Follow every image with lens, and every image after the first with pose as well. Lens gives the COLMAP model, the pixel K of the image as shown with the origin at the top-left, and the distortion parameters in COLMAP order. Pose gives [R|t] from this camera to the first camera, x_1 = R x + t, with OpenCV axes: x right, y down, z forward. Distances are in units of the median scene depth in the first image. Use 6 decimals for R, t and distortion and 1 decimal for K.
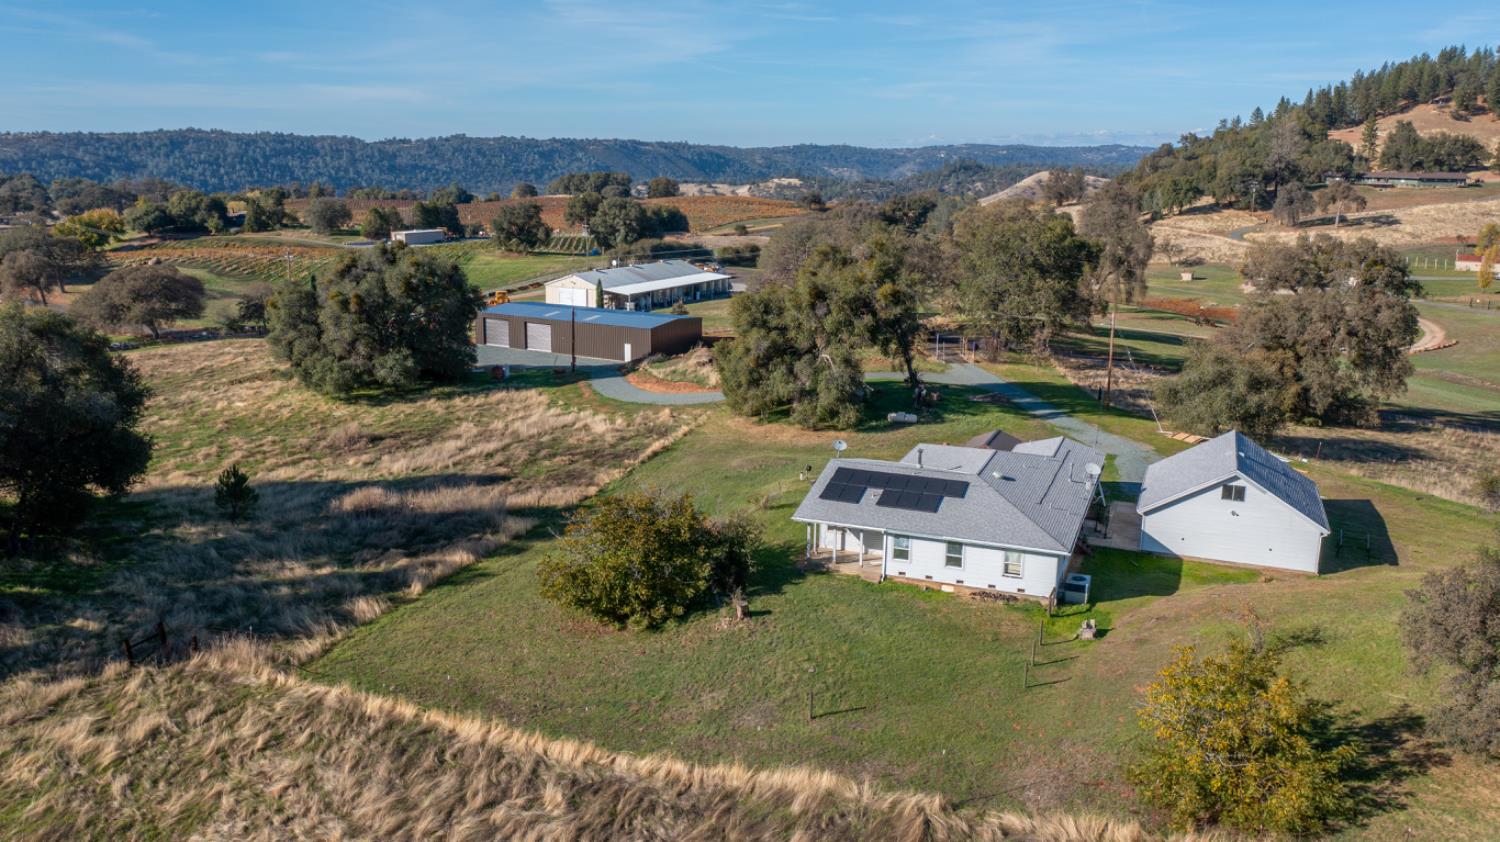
lens RADIAL K [[1180.0, 0, 751.8], [0, 1180.0, 414.6], [0, 0, 1]] dist [-0.026610, 0.007930]
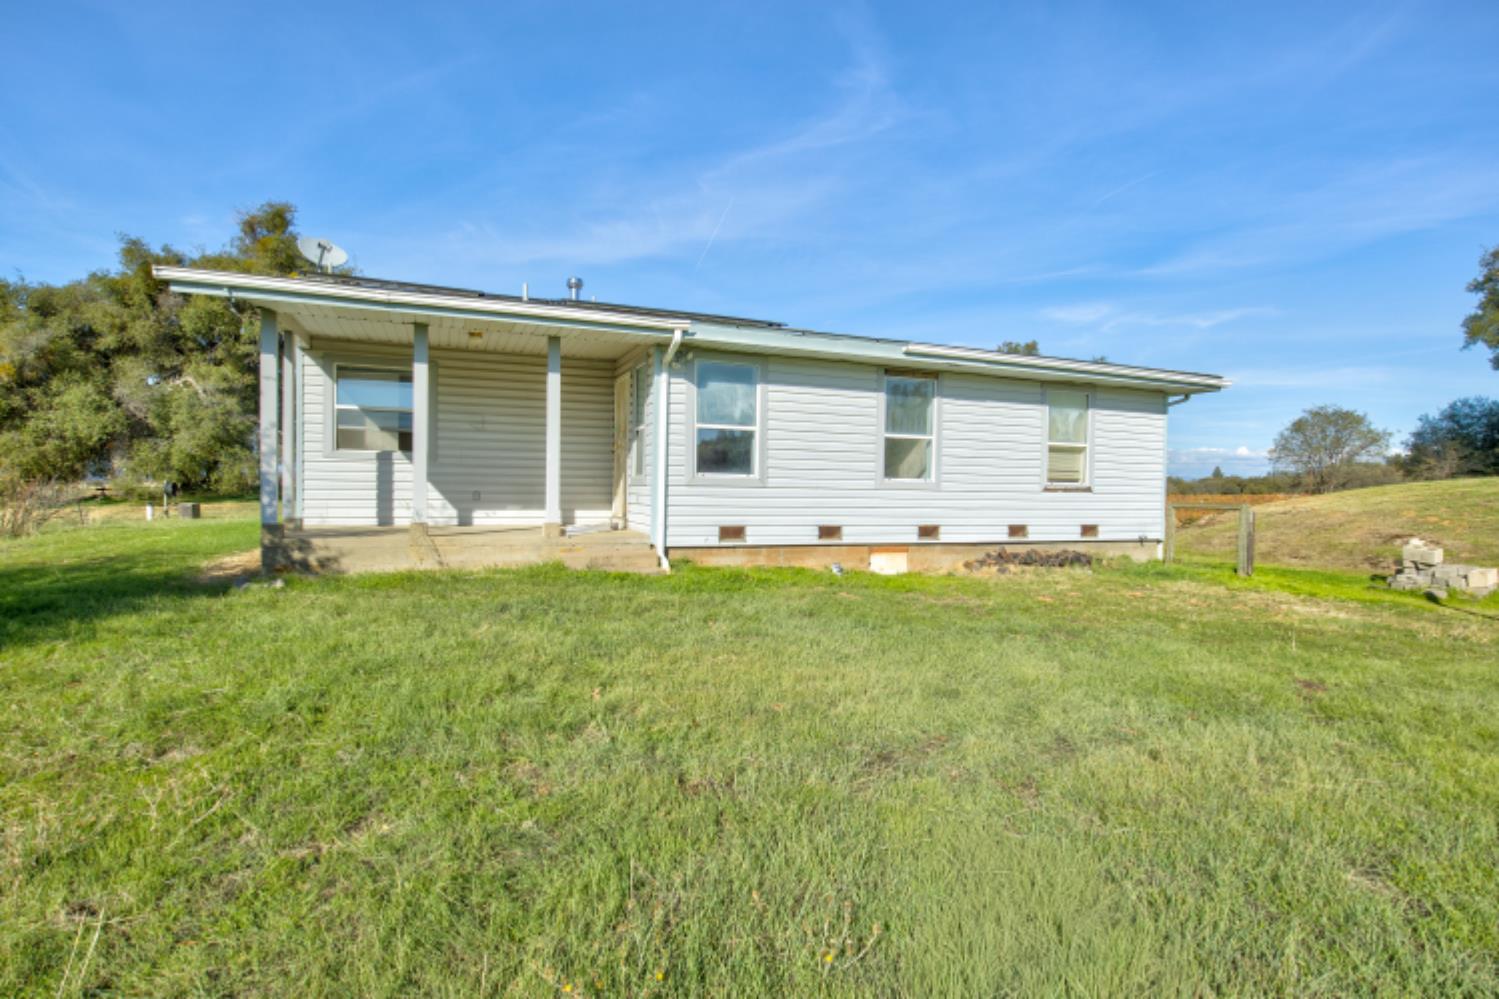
lens RADIAL K [[749.6, 0, 748.4], [0, 749.6, 496.0], [0, 0, 1]] dist [-0.010239, -0.001979]
pose [[0.726238, -0.008634, 0.687390, 0.003835], [0.140937, 0.980551, -0.136586, 0.029260], [-0.672842, 0.196072, 0.713330, 0.172263]]
